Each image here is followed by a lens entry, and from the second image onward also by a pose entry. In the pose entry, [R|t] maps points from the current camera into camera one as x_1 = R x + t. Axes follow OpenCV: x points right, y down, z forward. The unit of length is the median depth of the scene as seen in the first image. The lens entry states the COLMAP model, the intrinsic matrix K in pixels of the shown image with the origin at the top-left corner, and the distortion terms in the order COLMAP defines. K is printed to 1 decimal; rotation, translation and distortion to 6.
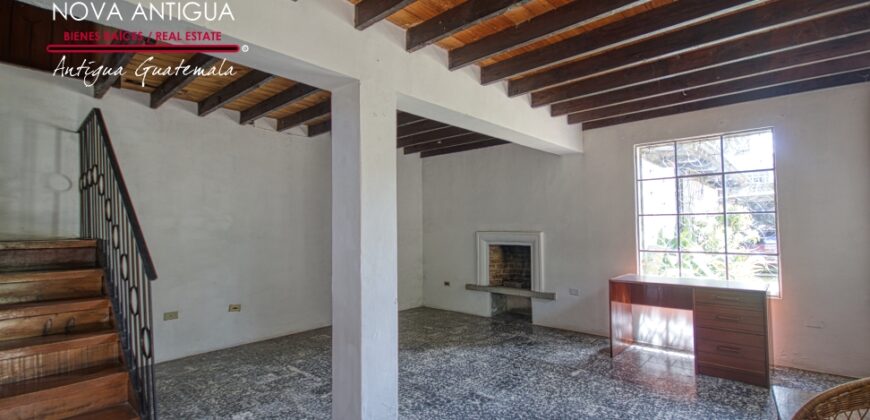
lens RADIAL K [[412.7, 0, 435.5], [0, 412.7, 209.8], [0, 0, 1]] dist [0.000744, 0.000212]
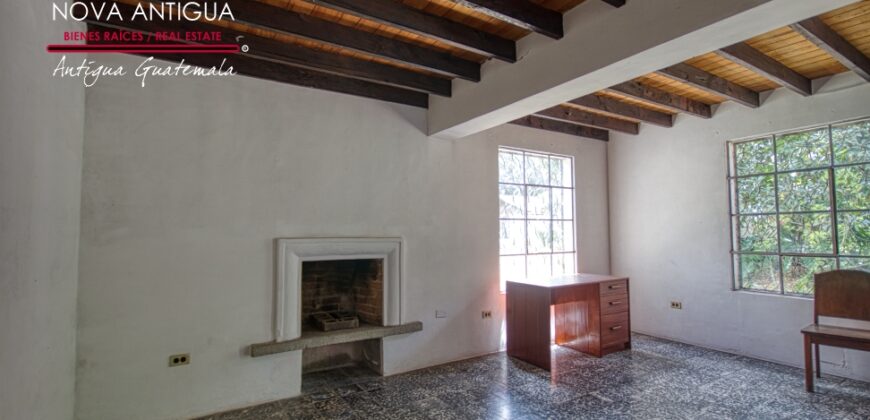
lens RADIAL K [[412.7, 0, 435.5], [0, 412.7, 211.6], [0, 0, 1]] dist [0.000744, 0.000212]
pose [[0.239279, 0.062215, 0.968956, -0.406885], [-0.035747, 0.997833, -0.055241, 0.047412], [-0.970293, -0.021420, 0.240984, 0.777546]]
